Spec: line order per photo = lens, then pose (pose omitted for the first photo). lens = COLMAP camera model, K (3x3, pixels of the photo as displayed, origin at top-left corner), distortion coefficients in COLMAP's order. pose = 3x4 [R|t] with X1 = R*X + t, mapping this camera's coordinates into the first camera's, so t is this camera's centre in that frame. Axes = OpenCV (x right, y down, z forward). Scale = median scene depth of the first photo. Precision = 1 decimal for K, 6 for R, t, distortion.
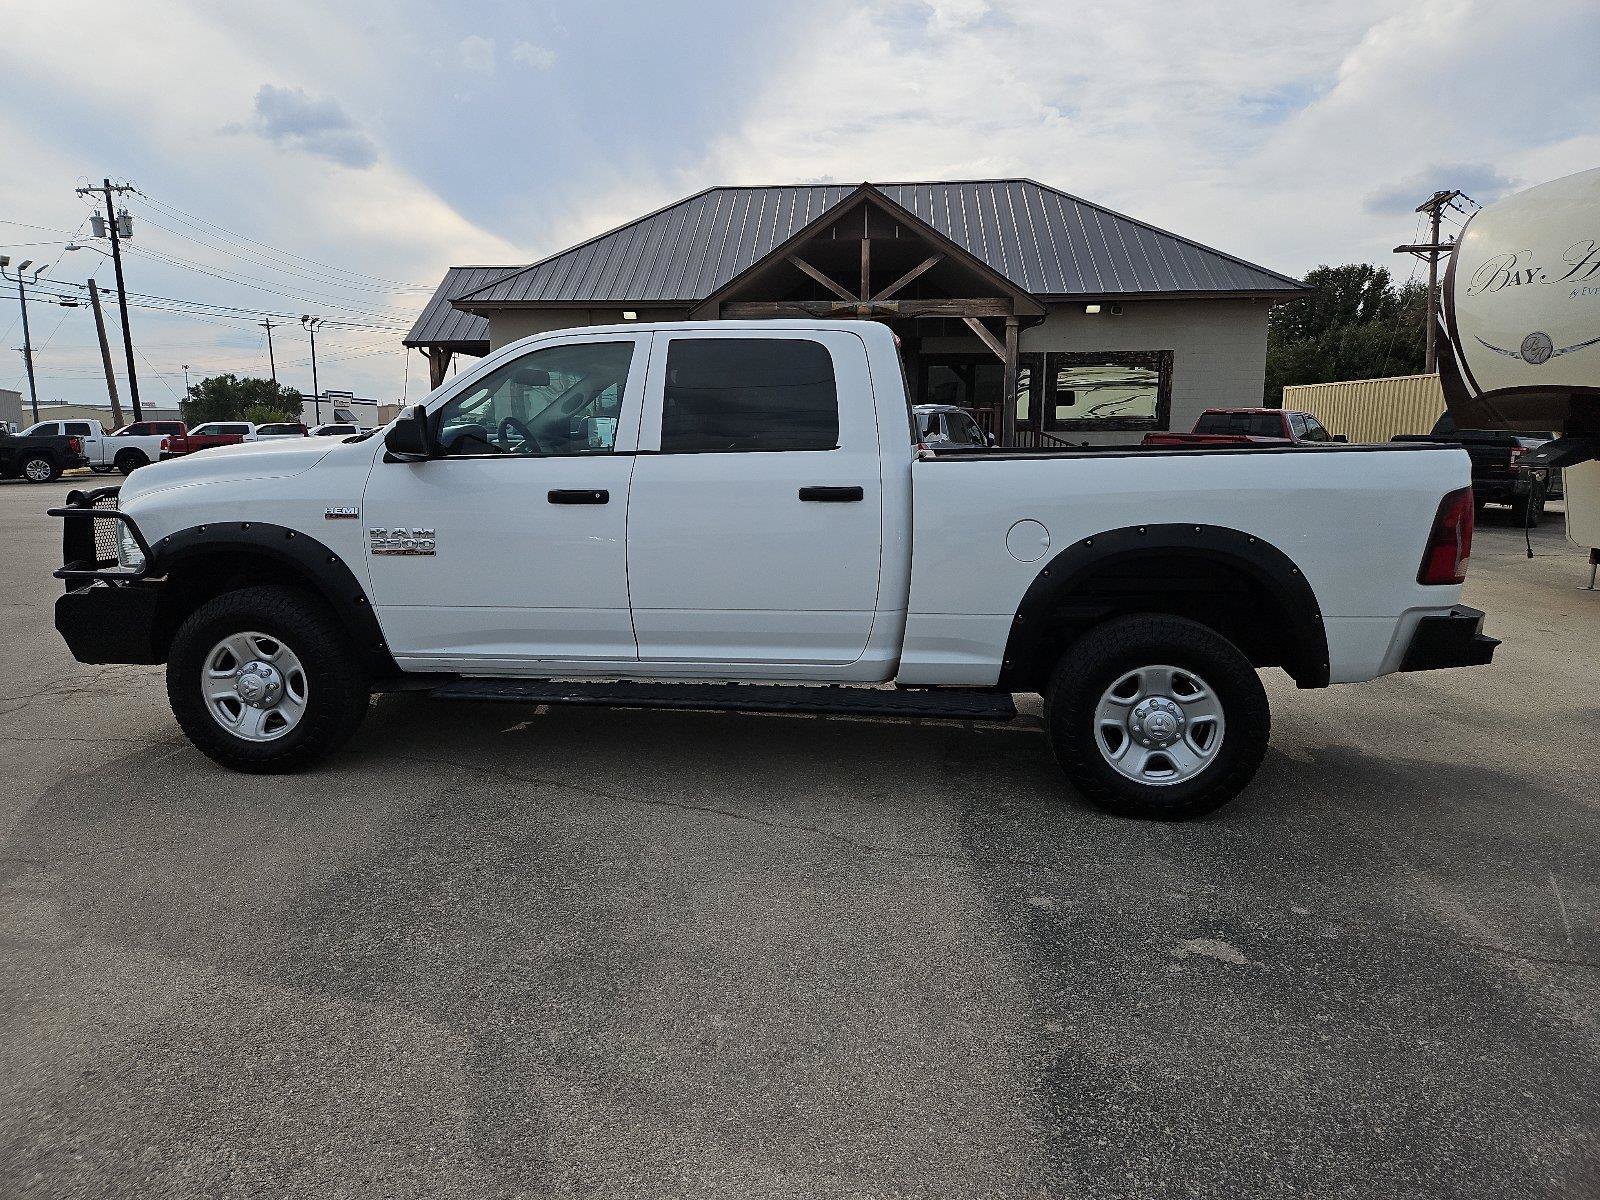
lens RADIAL K [[1067.3, 0, 779.5], [0, 1067.3, 583.5], [0, 0, 1]] dist [0.060773, -0.040922]
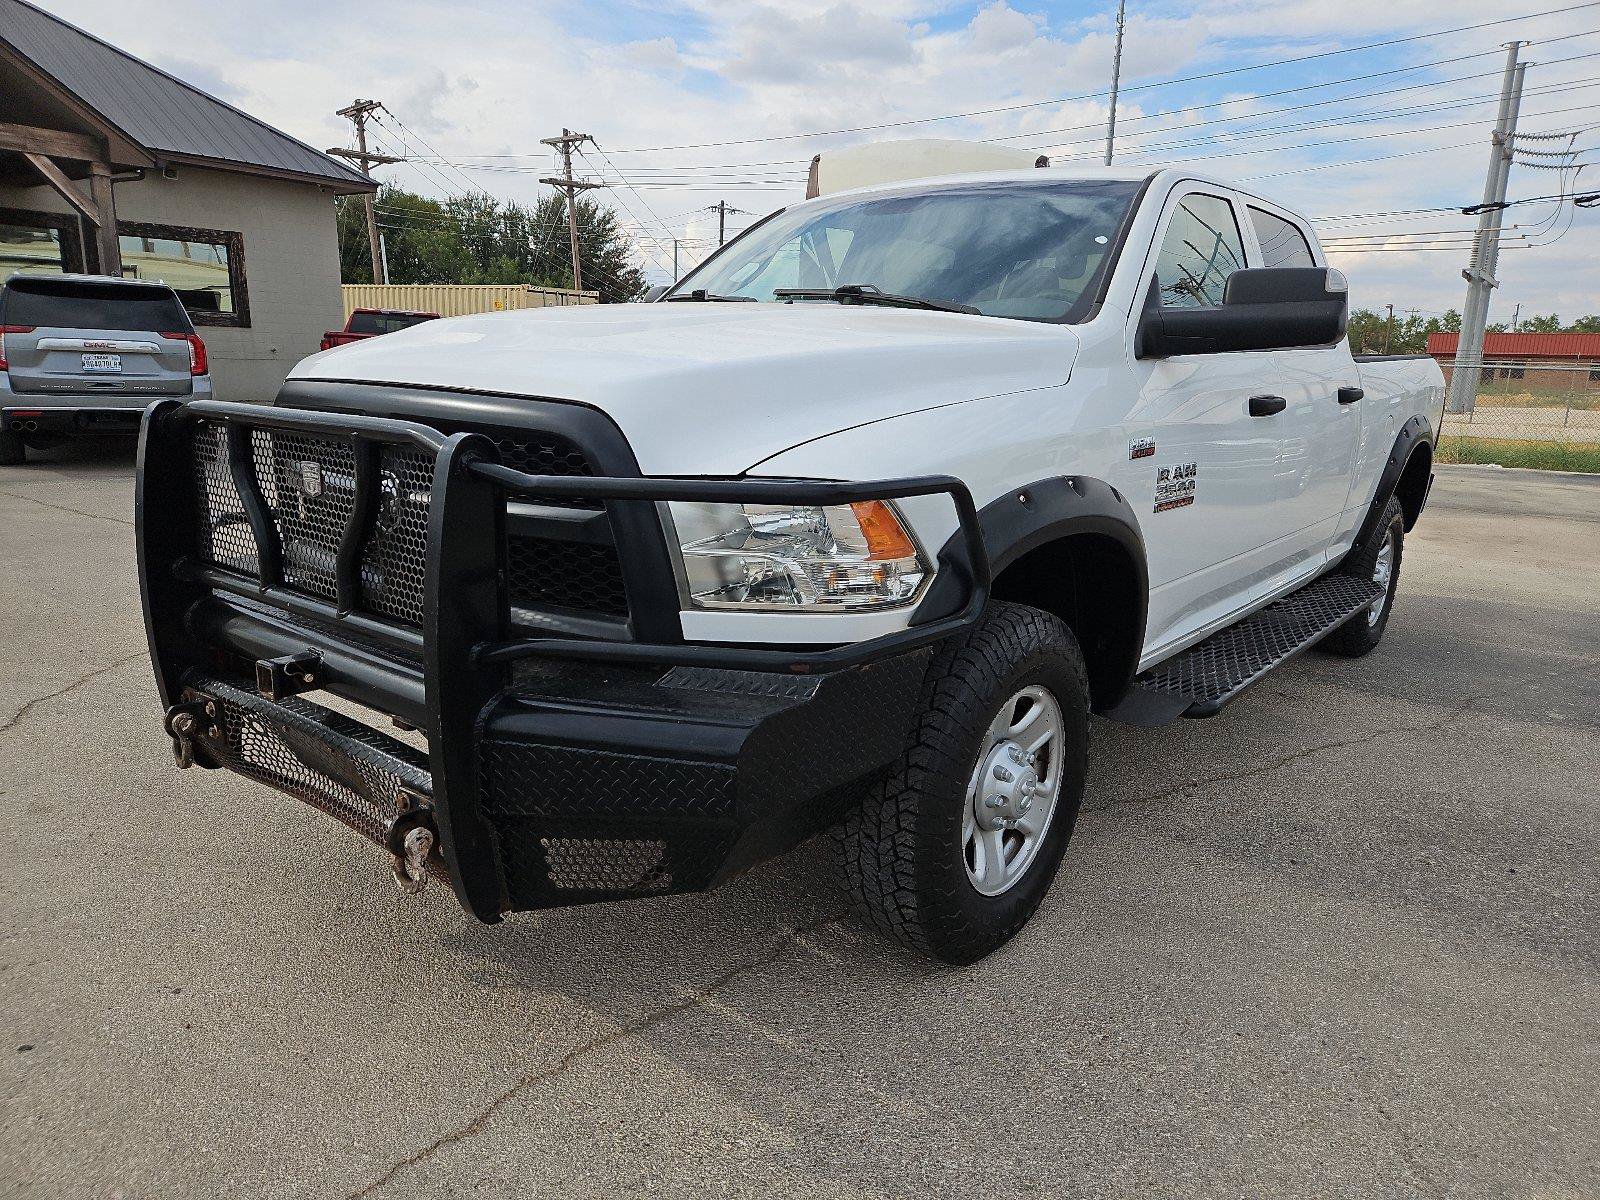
lens RADIAL K [[1074.5, 0, 807.9], [0, 1074.5, 601.3], [0, 0, 1]] dist [0.071971, -0.061958]
pose [[0.520627, -0.173510, 0.835967, -0.216253], [0.089831, 0.984830, 0.148462, -0.018537], [-0.849045, -0.002198, 0.528316, 0.181833]]
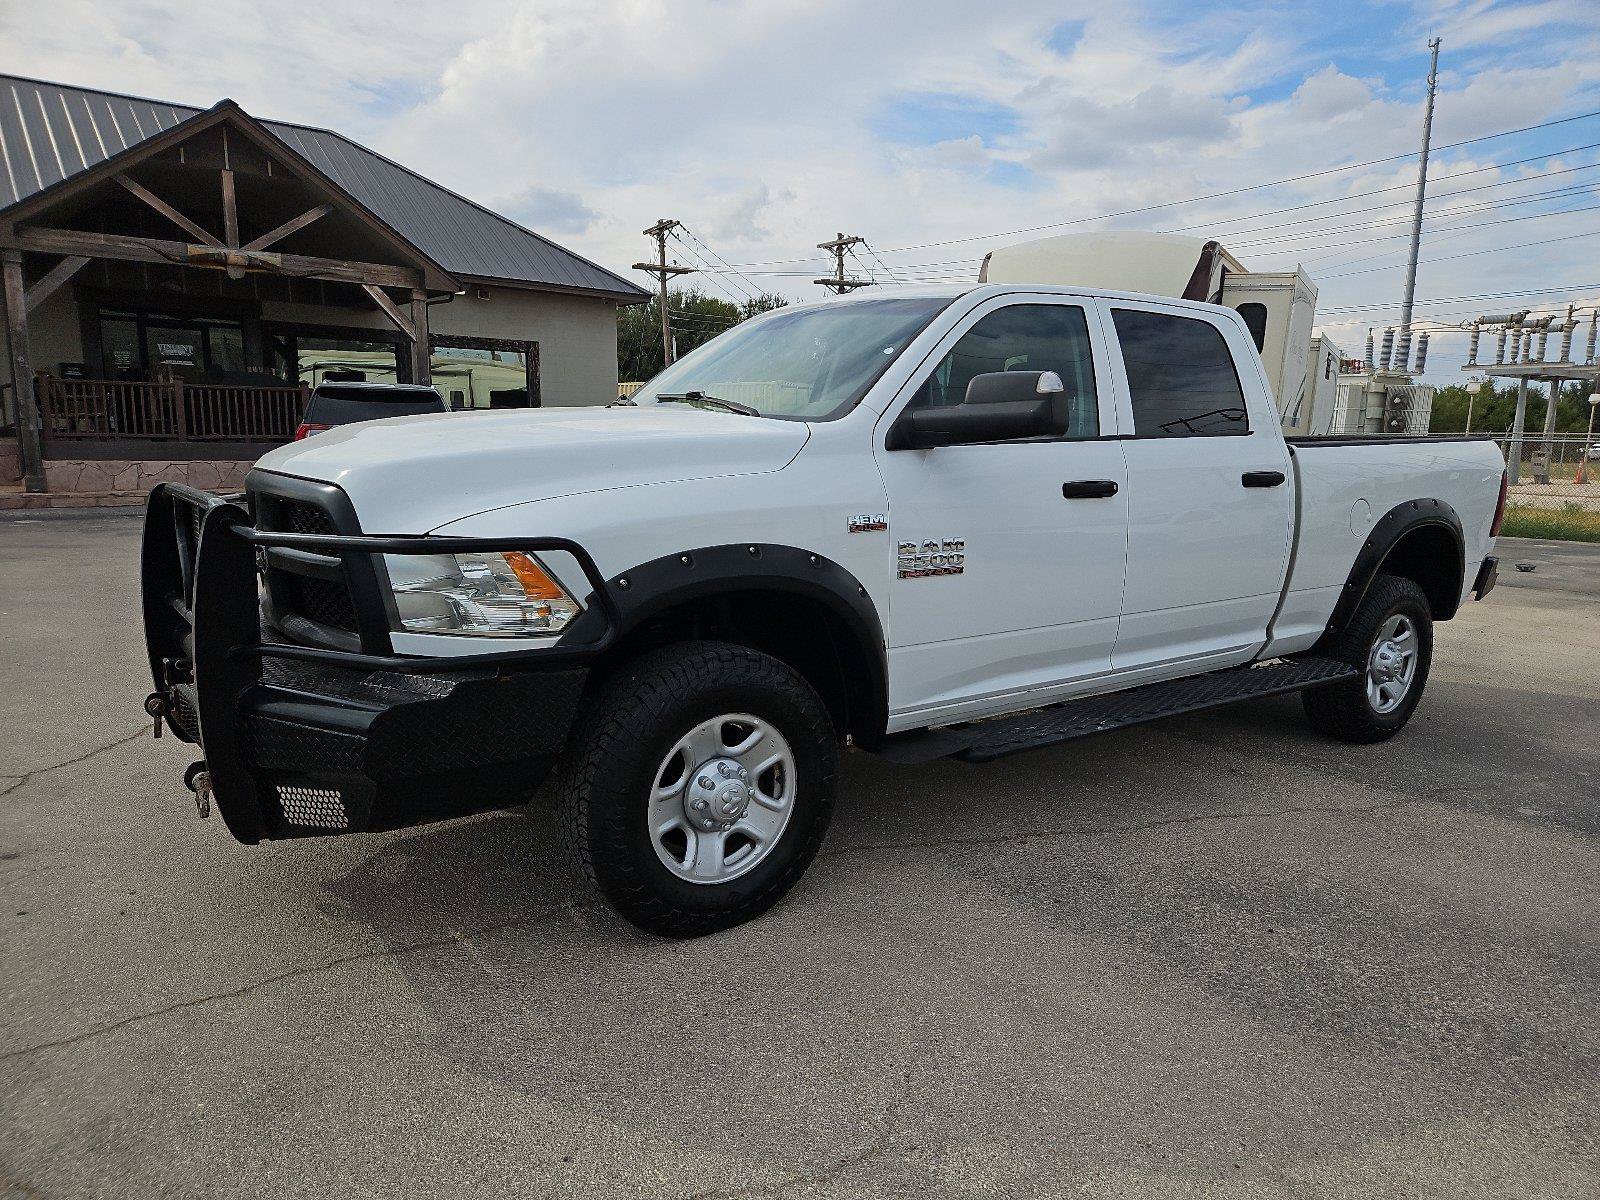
lens RADIAL K [[1074.5, 0, 811.8], [0, 1074.5, 609.2], [0, 0, 1]] dist [0.071971, -0.061958]
pose [[0.722608, -0.097588, 0.684335, -0.196931], [0.077182, 0.995185, 0.060417, -0.011642], [-0.686936, 0.009161, 0.726660, 0.111851]]
